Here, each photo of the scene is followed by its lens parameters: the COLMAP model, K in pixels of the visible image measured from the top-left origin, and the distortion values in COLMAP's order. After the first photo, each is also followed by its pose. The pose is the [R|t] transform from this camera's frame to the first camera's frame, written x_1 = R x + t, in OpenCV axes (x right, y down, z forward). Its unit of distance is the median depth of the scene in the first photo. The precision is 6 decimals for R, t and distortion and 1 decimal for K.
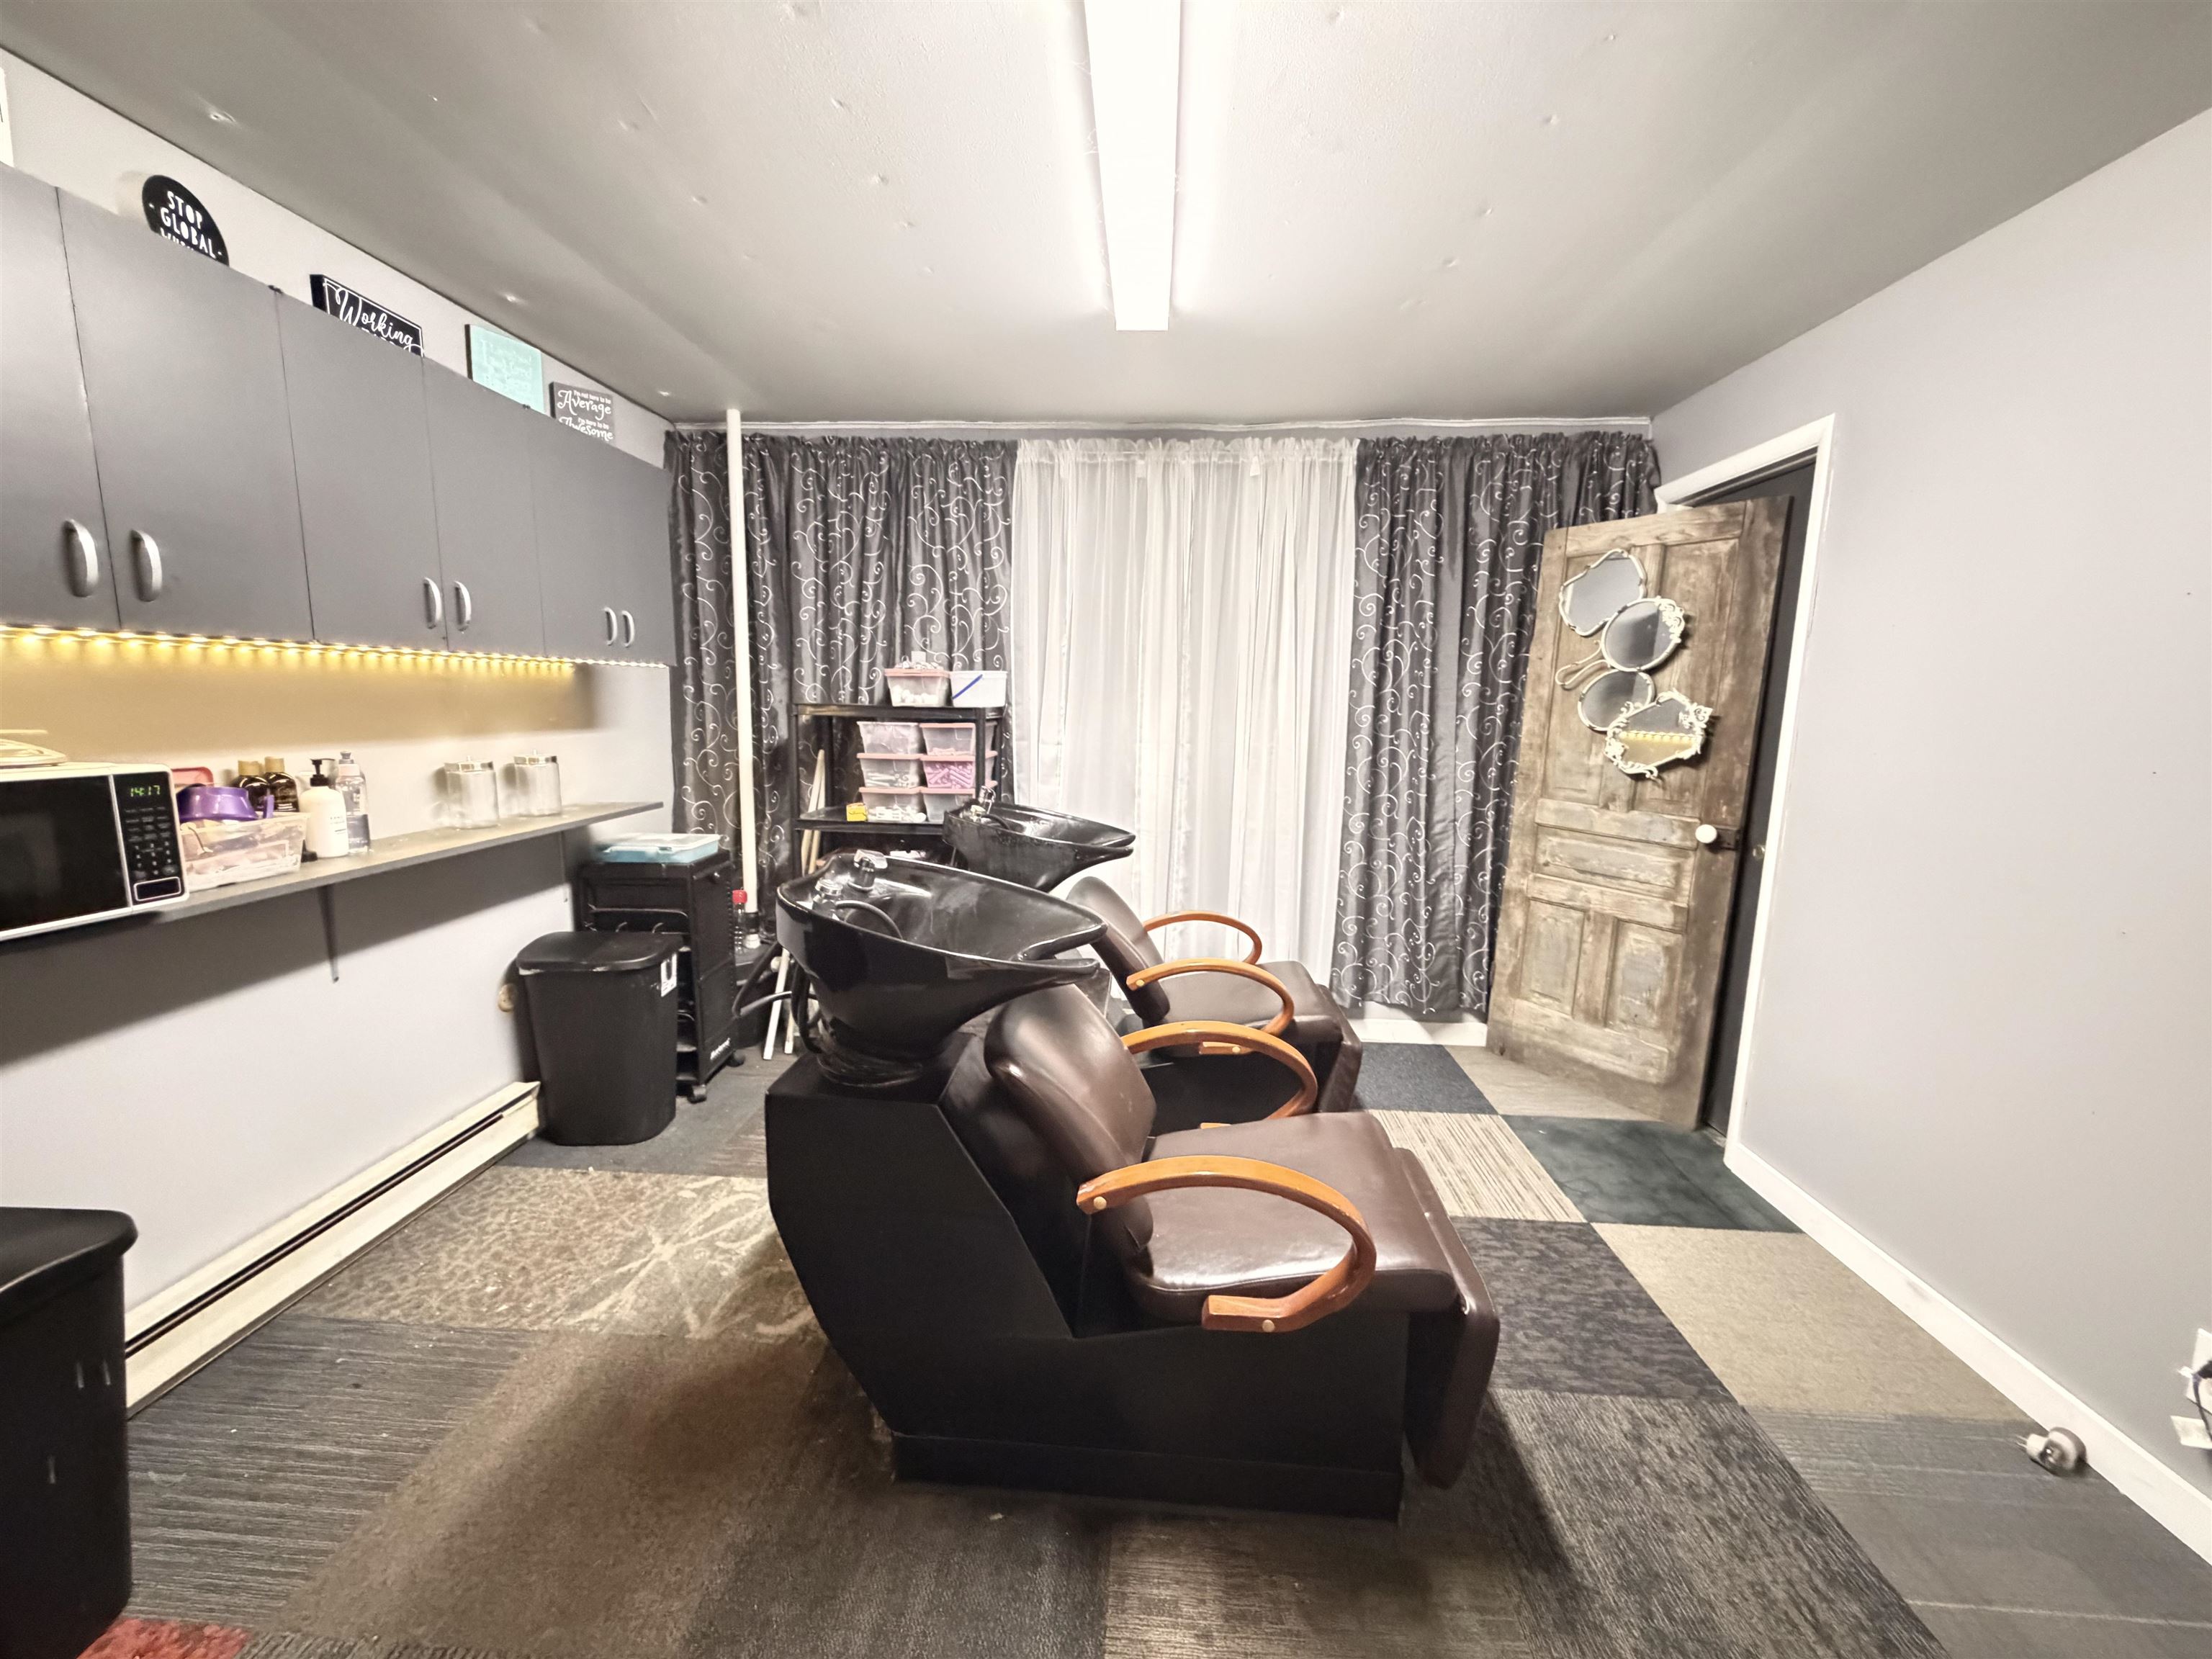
lens RADIAL K [[879.1, 0, 1099.7], [0, 879.1, 834.2], [0, 0, 1]] dist [-0.001113, 0.000204]
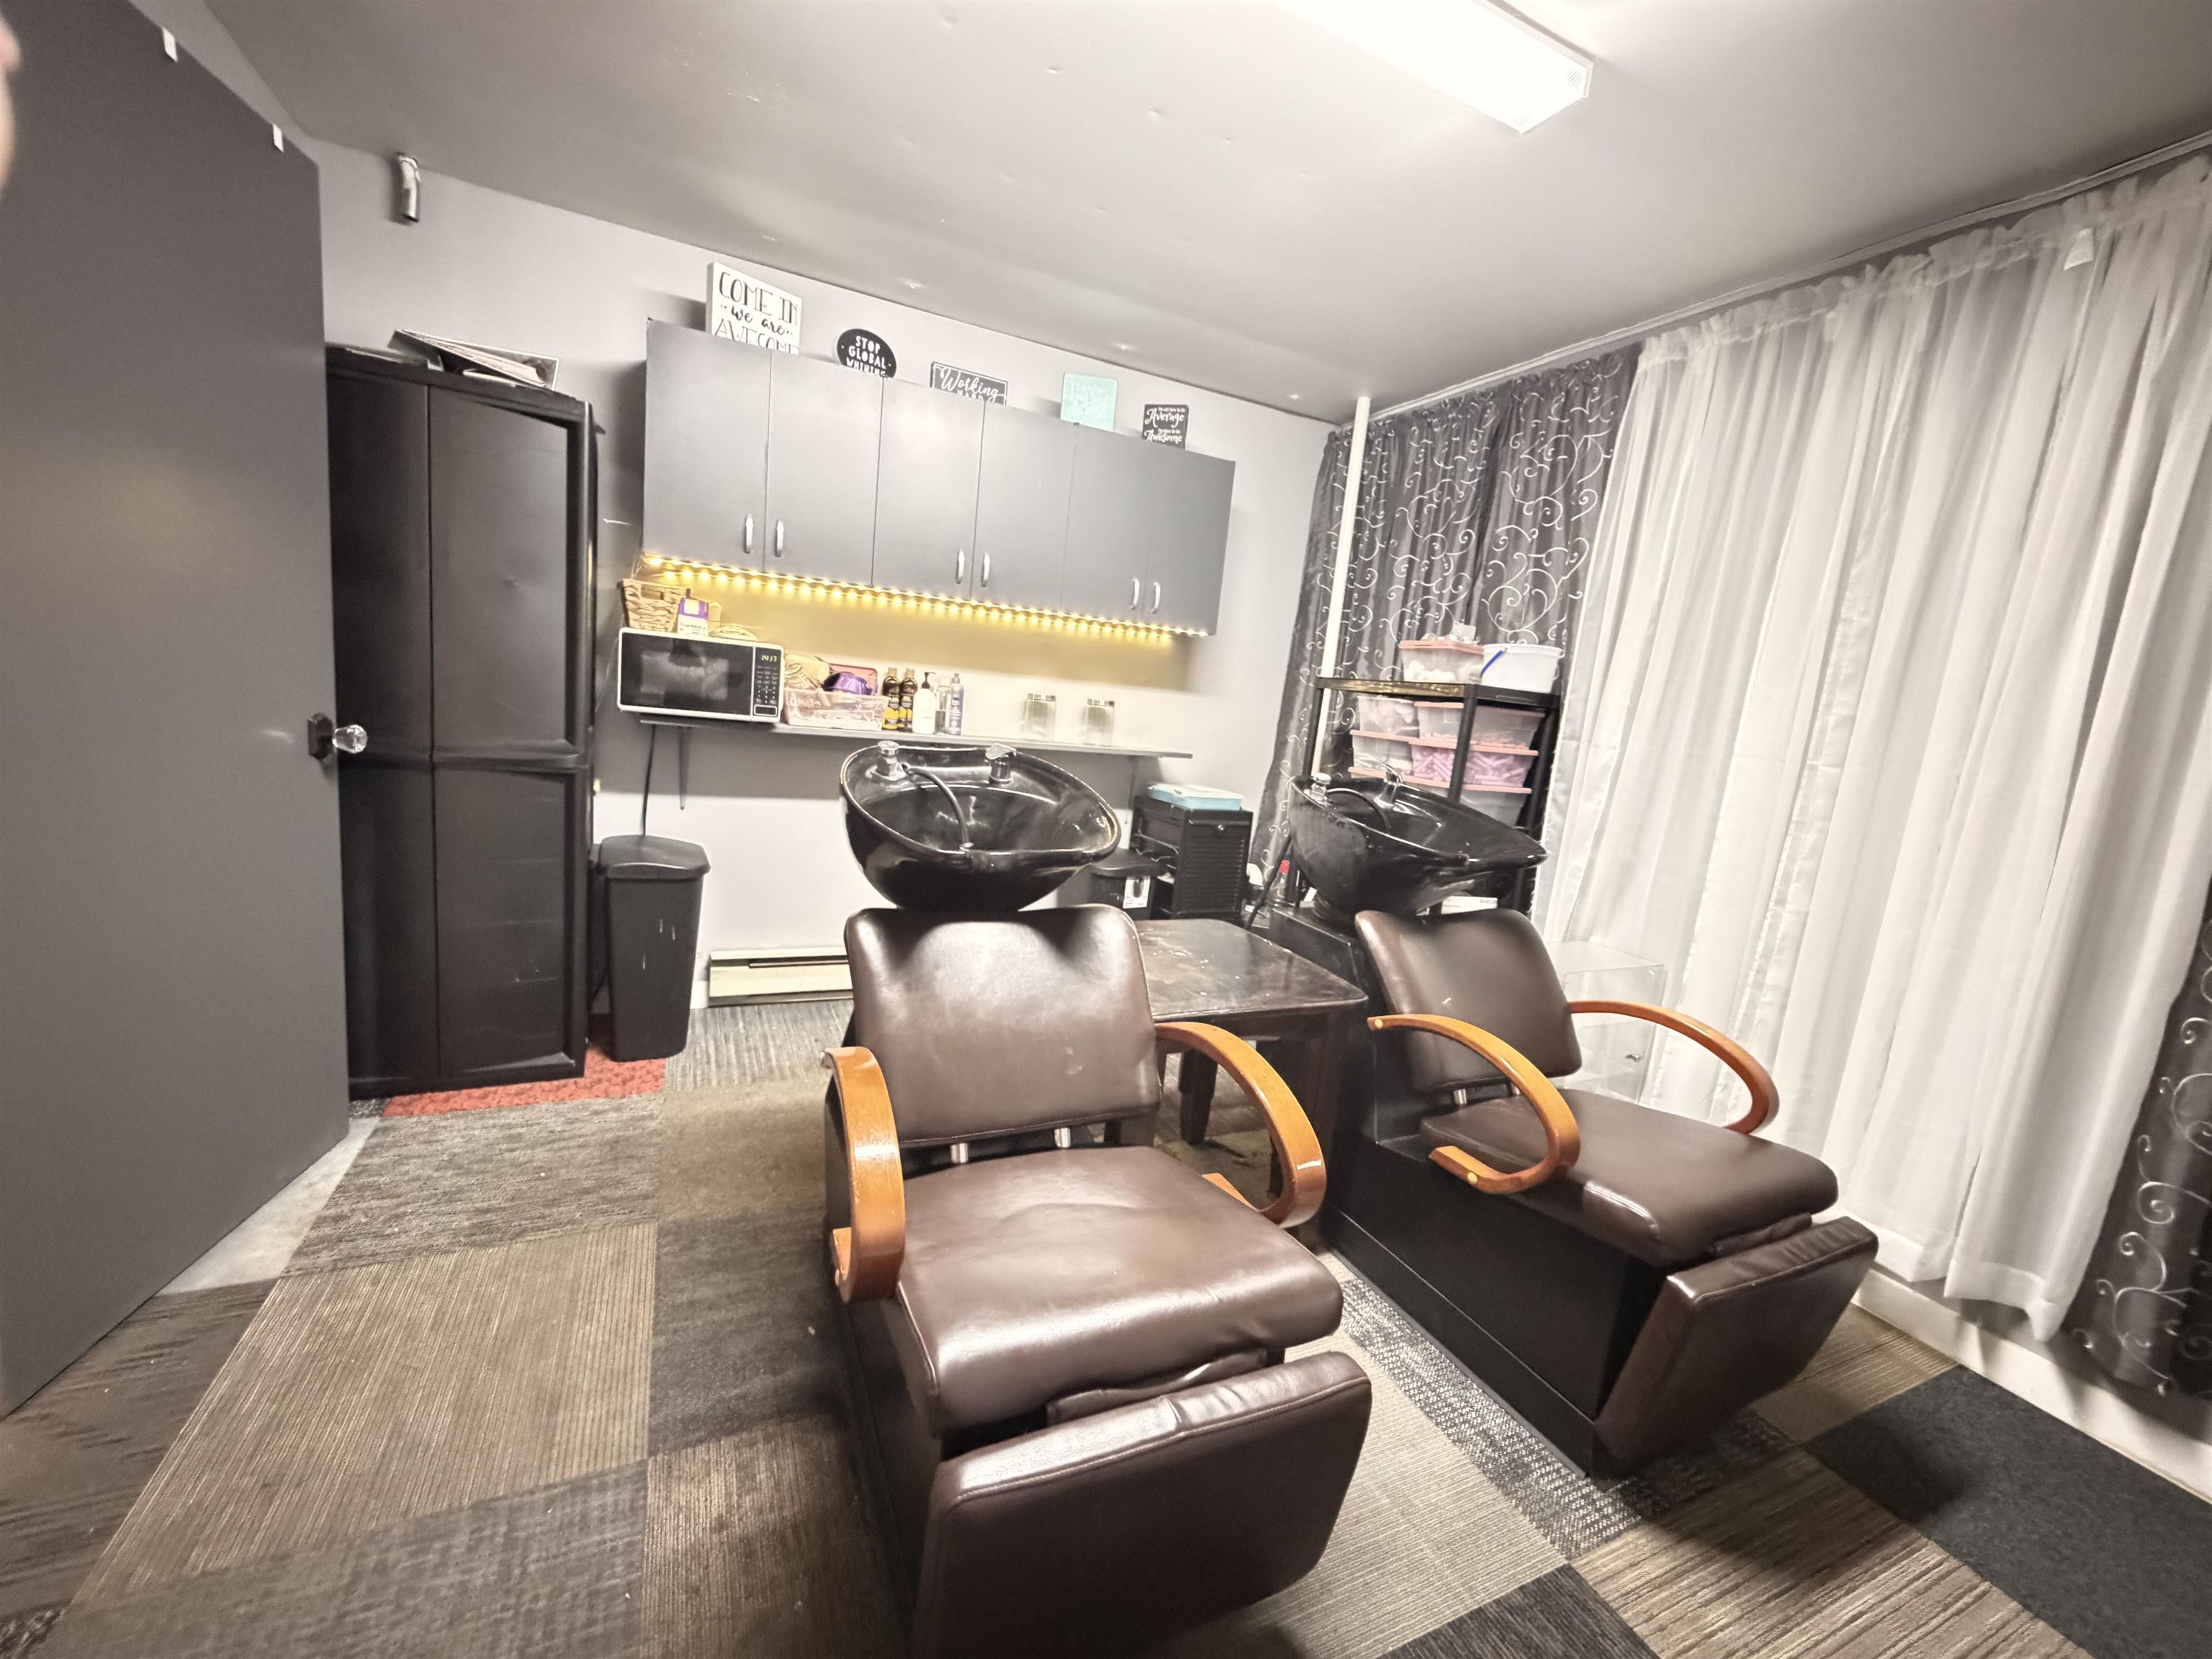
lens RADIAL K [[879.1, 0, 1093.1], [0, 879.1, 828.6], [0, 0, 1]] dist [-0.001113, 0.000204]
pose [[0.477431, 0.168032, -0.862453, 0.437629], [-0.225160, 0.972167, 0.064765, 0.013145], [0.849331, 0.163270, 0.501976, 0.323468]]
